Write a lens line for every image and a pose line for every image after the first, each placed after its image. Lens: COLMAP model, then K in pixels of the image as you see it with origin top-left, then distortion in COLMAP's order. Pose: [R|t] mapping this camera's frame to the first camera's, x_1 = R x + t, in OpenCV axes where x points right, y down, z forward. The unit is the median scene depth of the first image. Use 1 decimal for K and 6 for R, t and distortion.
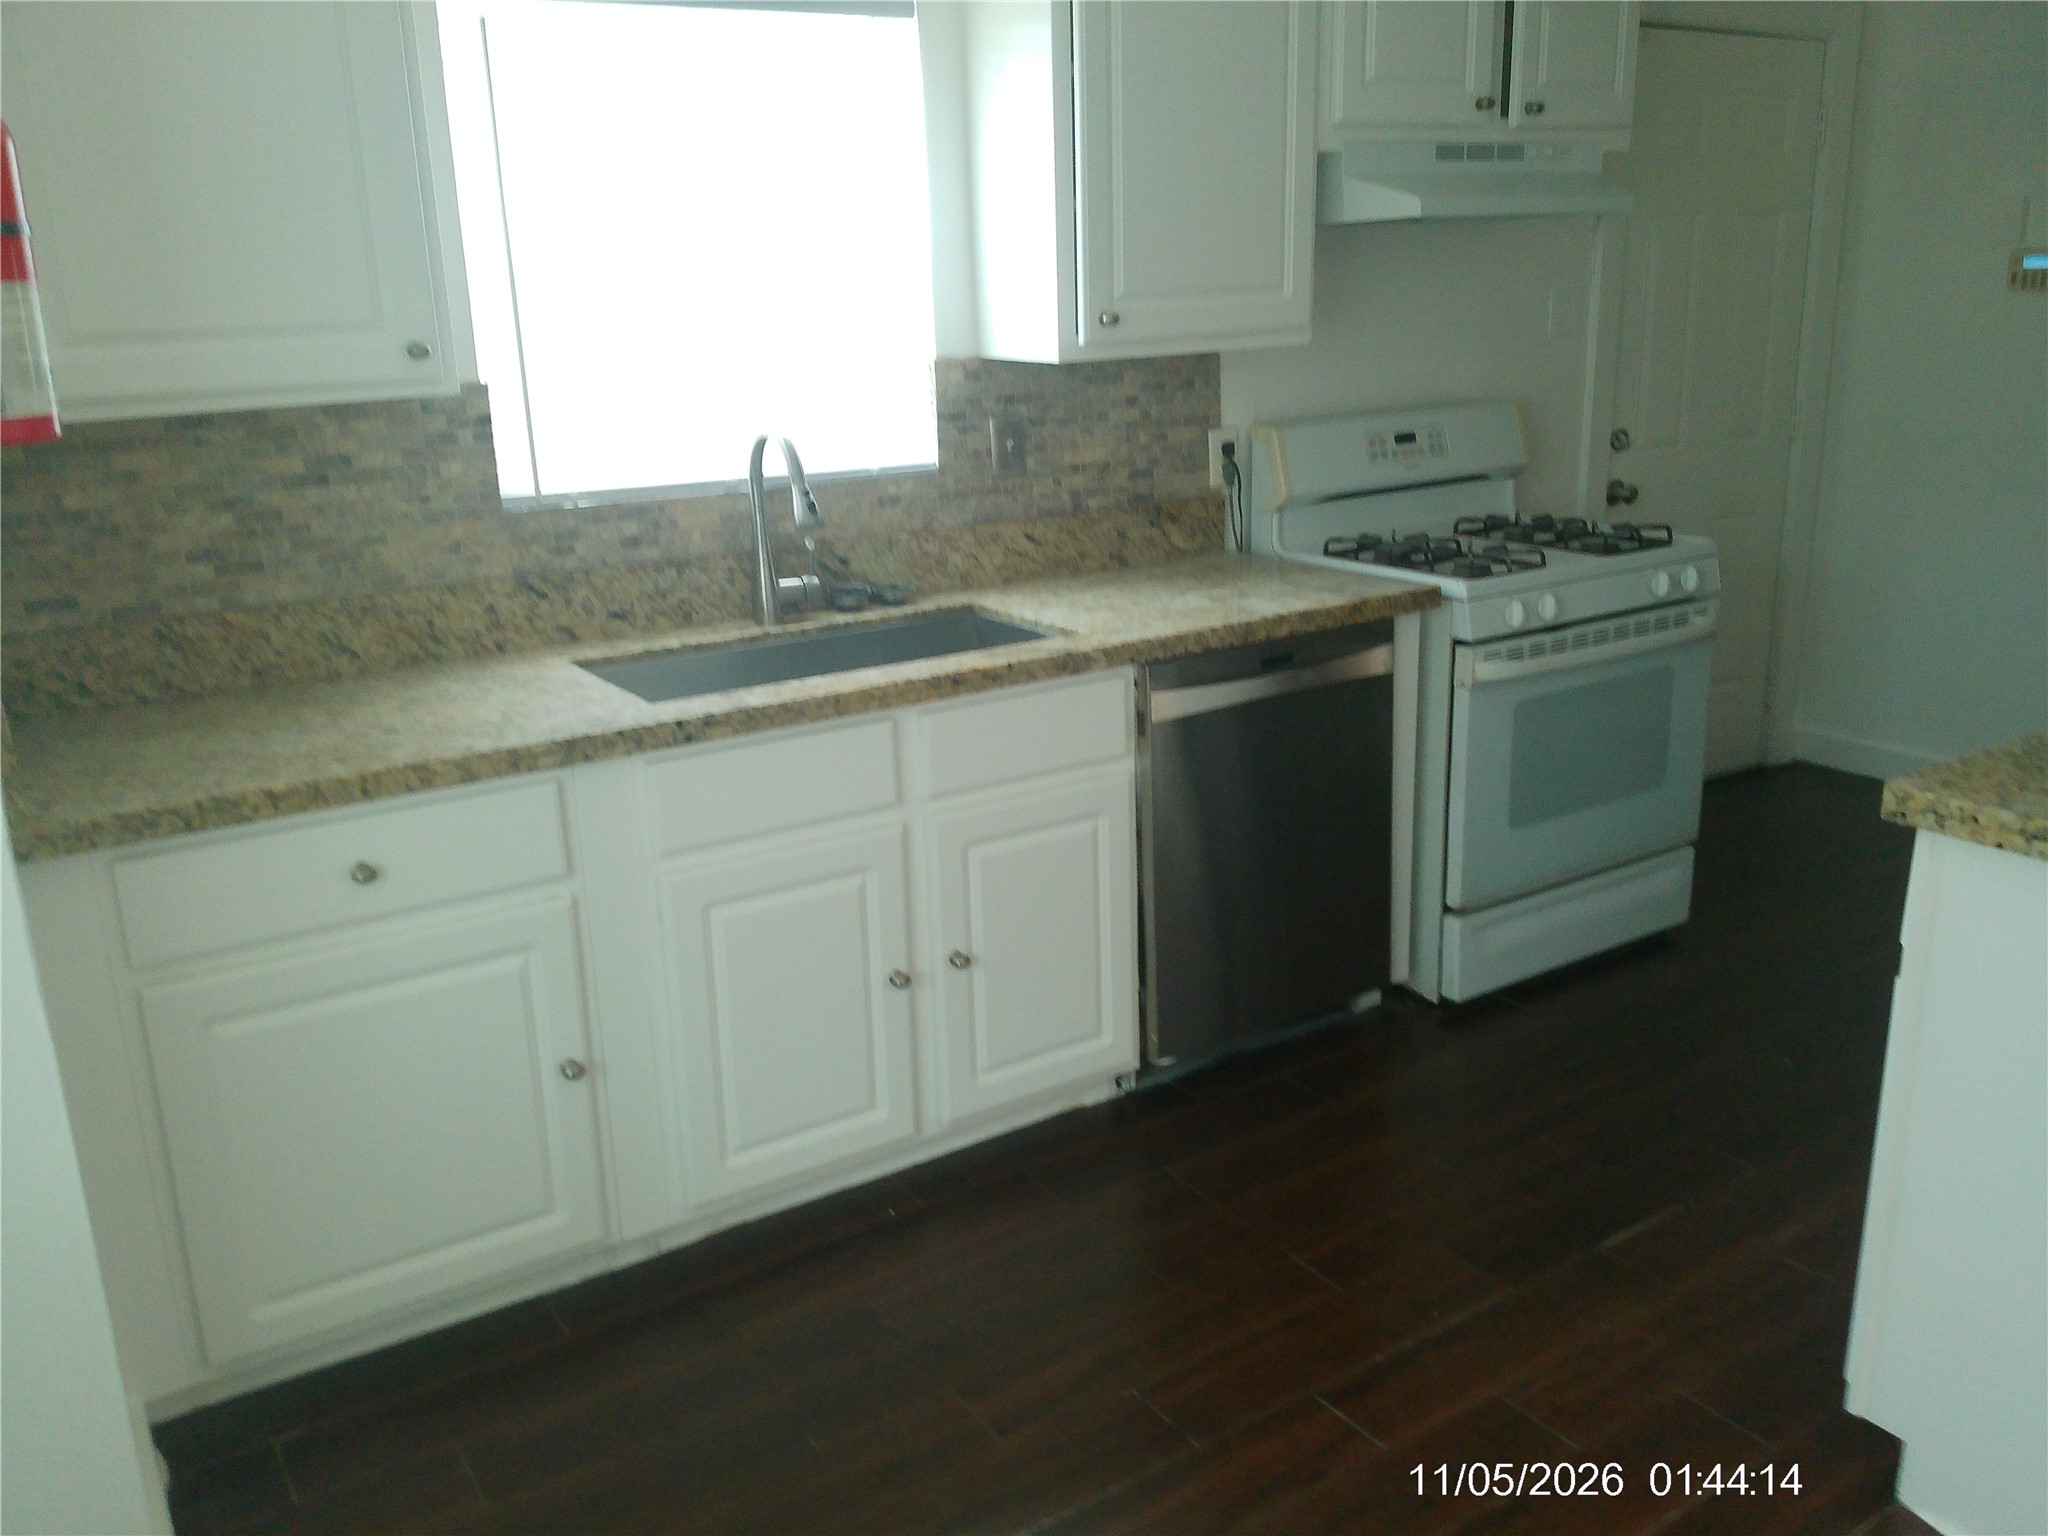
lens RADIAL K [[1599.0, 0, 1023.6], [0, 1599.0, 864.2], [0, 0, 1]] dist [0.035113, -0.082112]
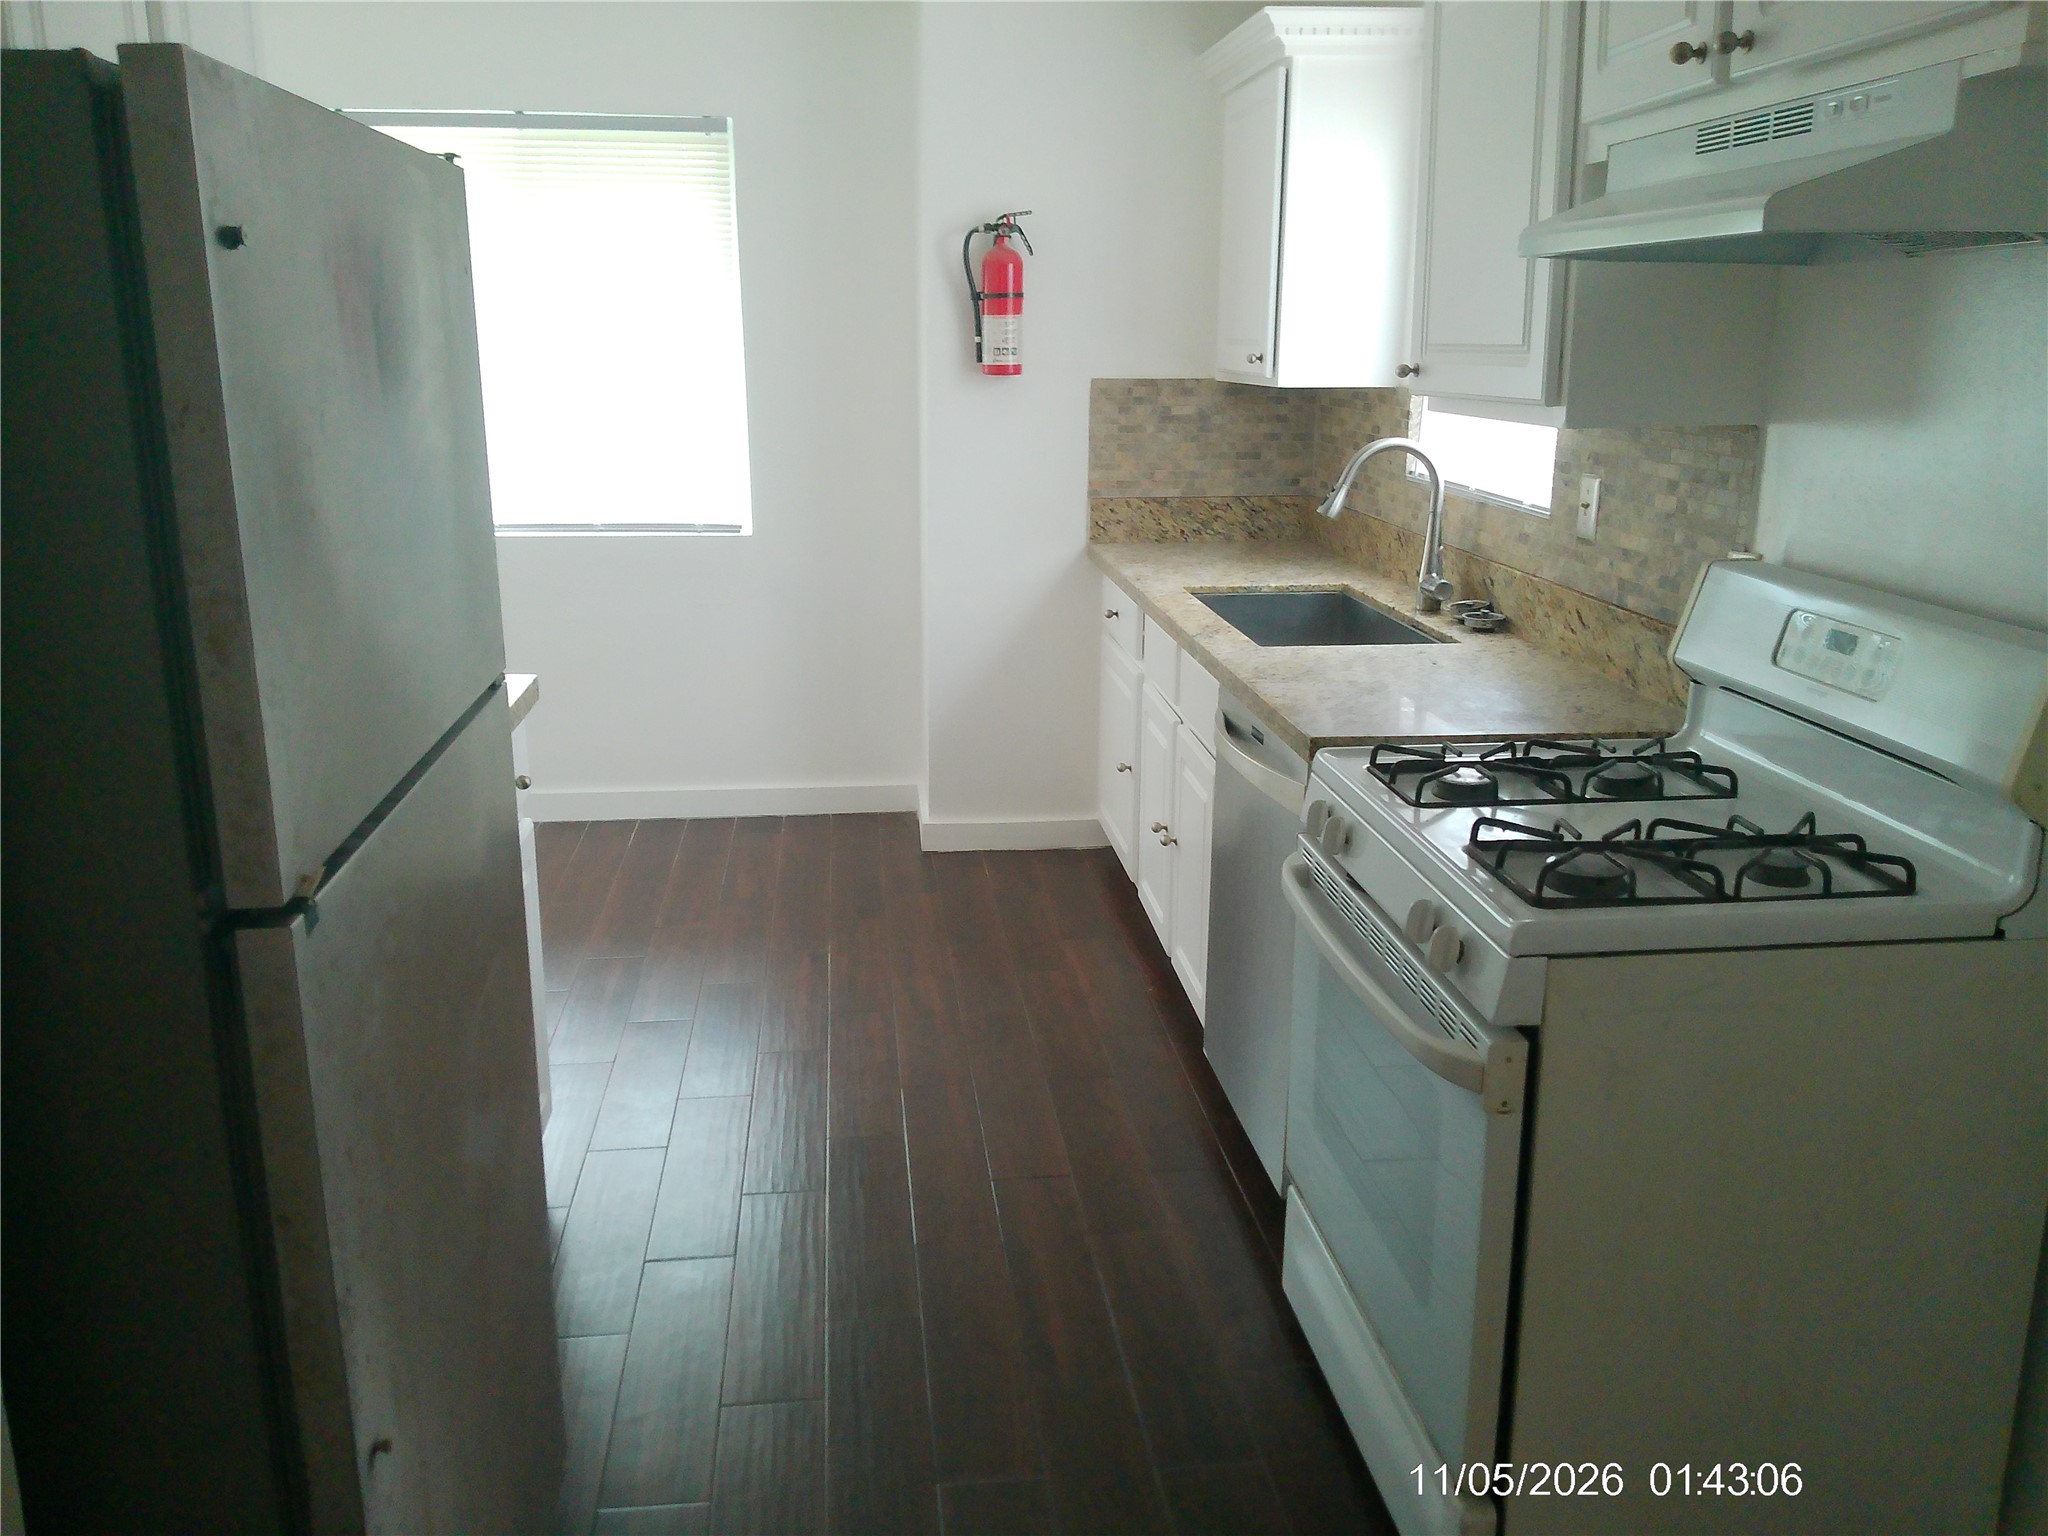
lens RADIAL K [[1648.3, 0, 1024.0], [0, 1648.3, 768.0], [0, 0, 1]] dist [0.114443, -0.235673]
pose [[-0.458651, 0.260929, -0.849444, 1.059926], [-0.280945, 0.864305, 0.417188, -0.483645], [0.843036, 0.429991, -0.323108, 1.221854]]
